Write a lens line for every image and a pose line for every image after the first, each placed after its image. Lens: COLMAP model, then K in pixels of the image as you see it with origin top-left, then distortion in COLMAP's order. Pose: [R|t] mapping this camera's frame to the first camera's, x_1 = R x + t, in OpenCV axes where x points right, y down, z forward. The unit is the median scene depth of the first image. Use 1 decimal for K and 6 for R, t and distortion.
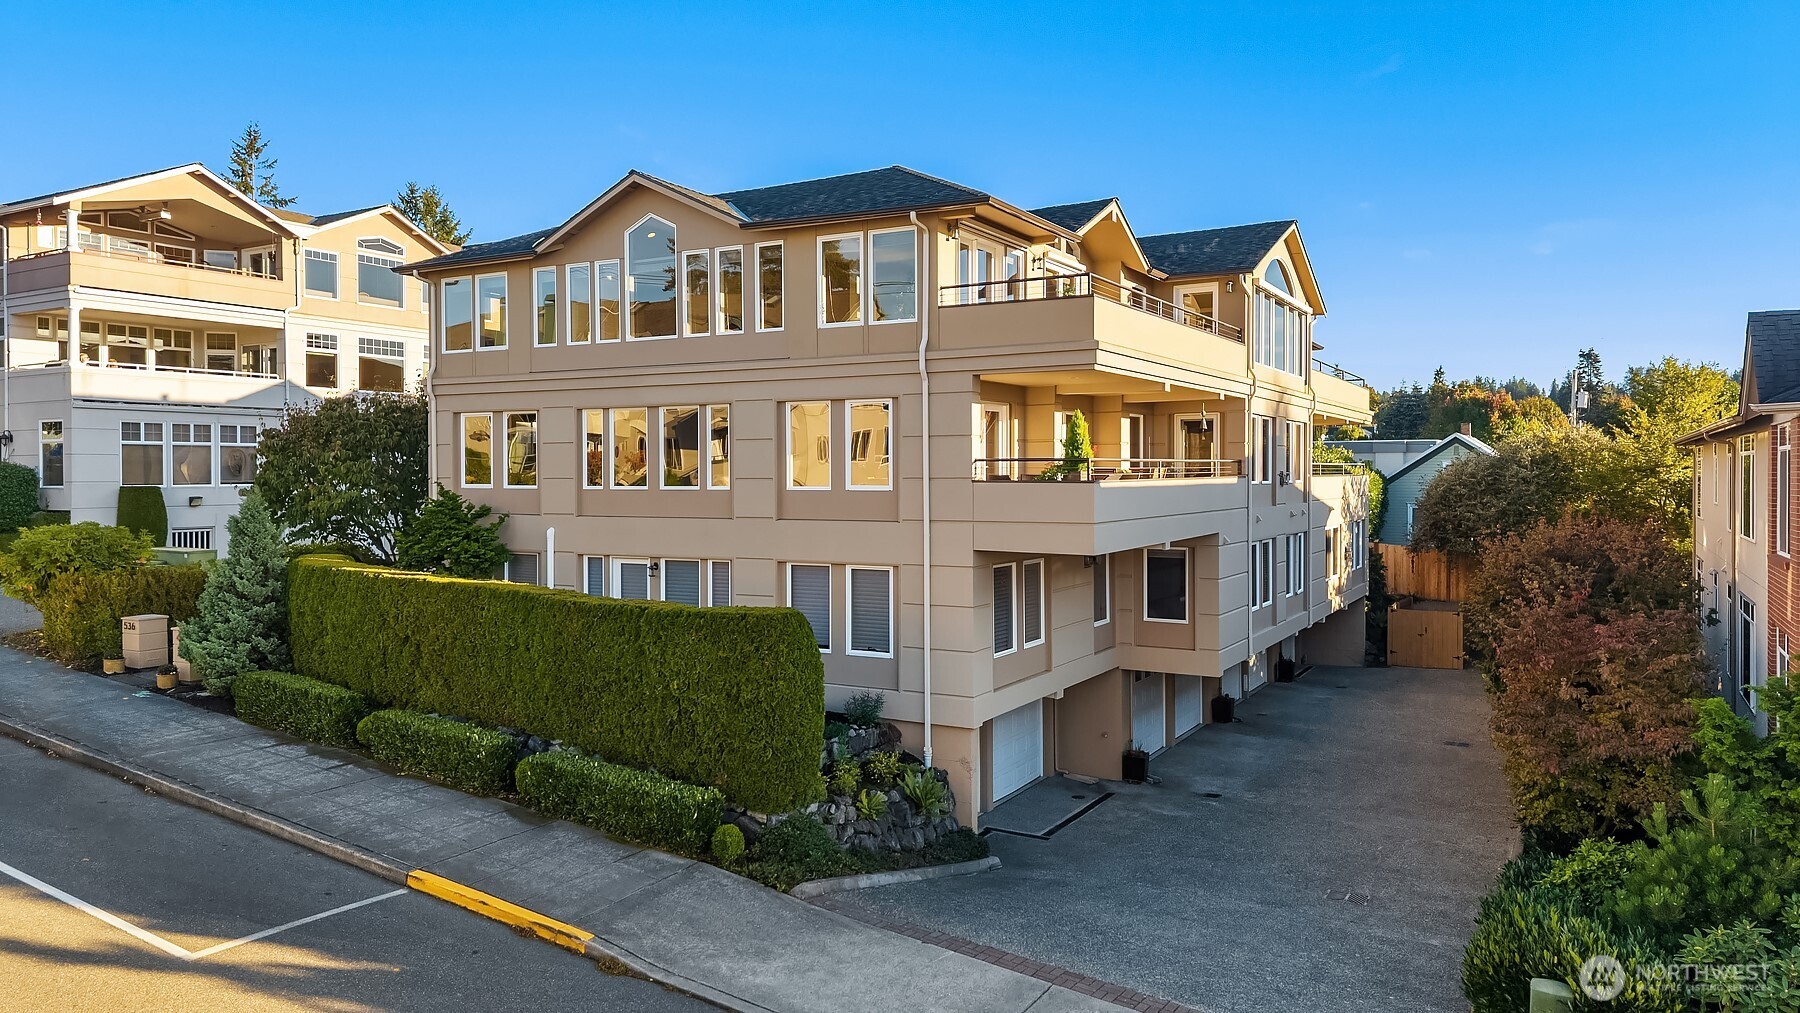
lens RADIAL K [[1206.3, 0, 902.3], [0, 1206.3, 494.2], [0, 0, 1]] dist [-0.001737, -0.004215]
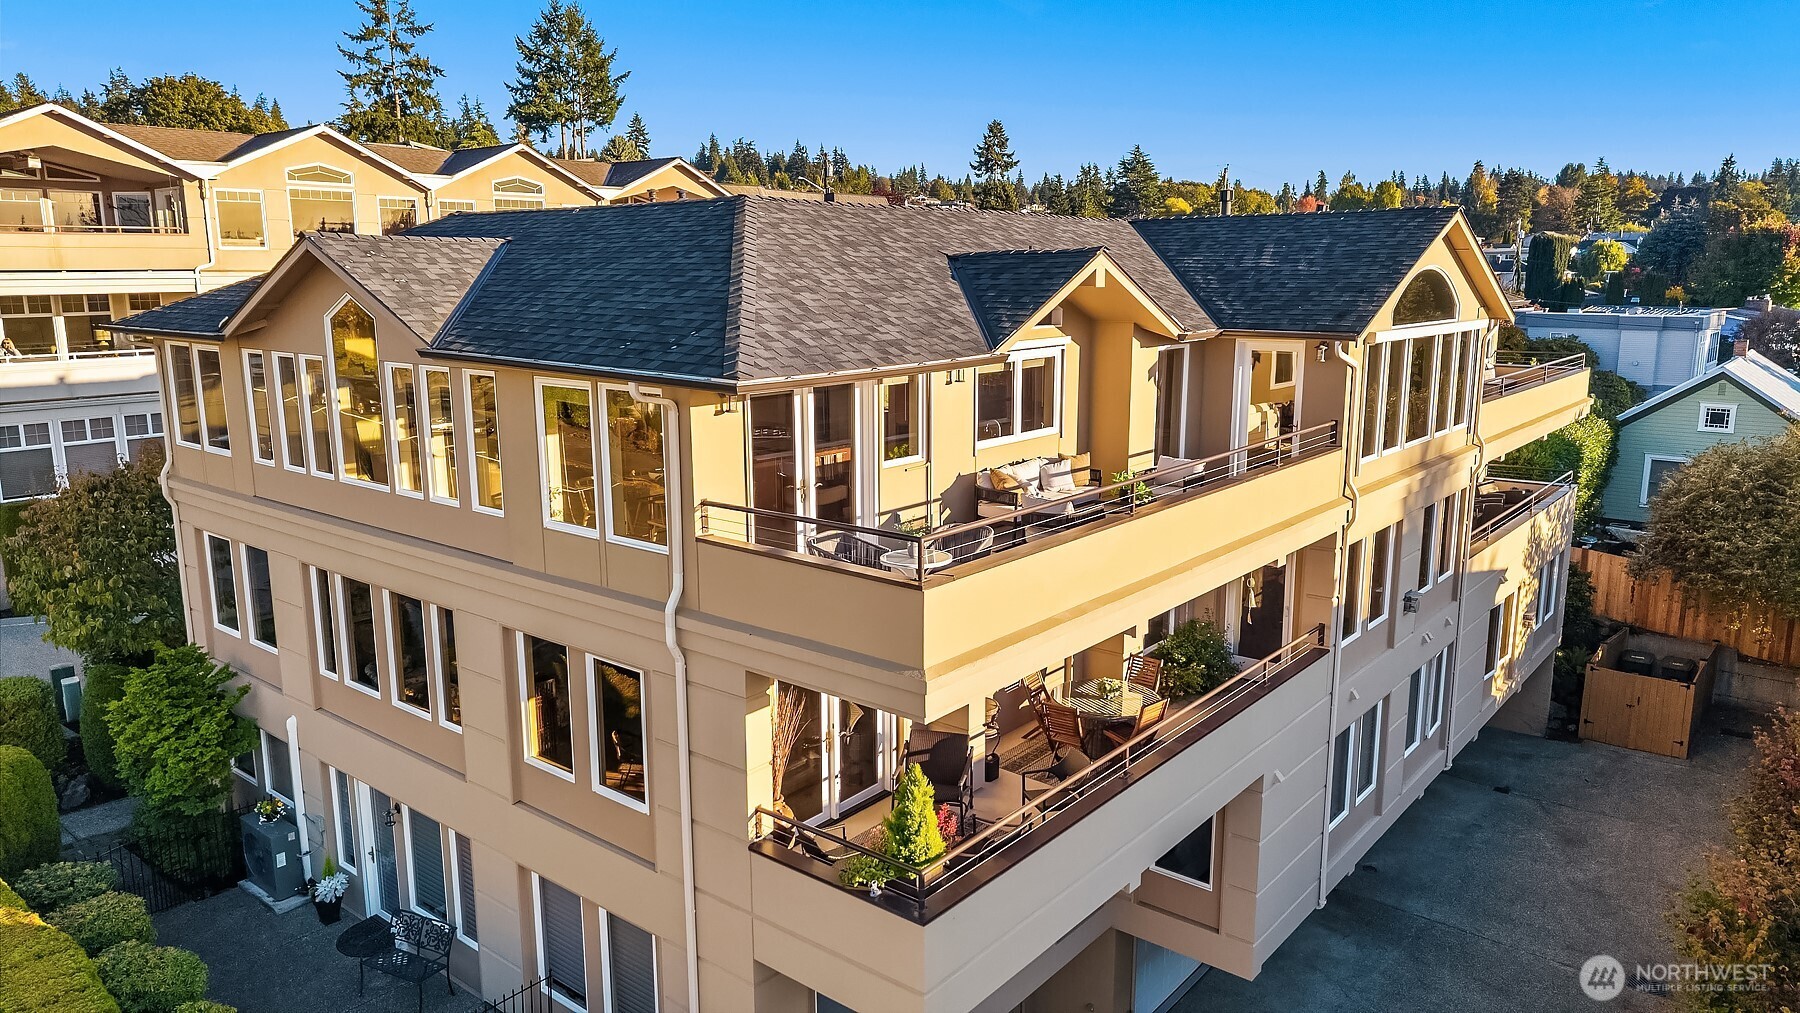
lens RADIAL K [[1206.3, 0, 898.5], [0, 1206.3, 511.6], [0, 0, 1]] dist [-0.001737, -0.004215]
pose [[0.985815, 0.032711, -0.164619, 0.111706], [-0.002682, 0.983769, 0.179421, -0.139130], [0.167816, -0.176434, 0.969901, 0.242962]]
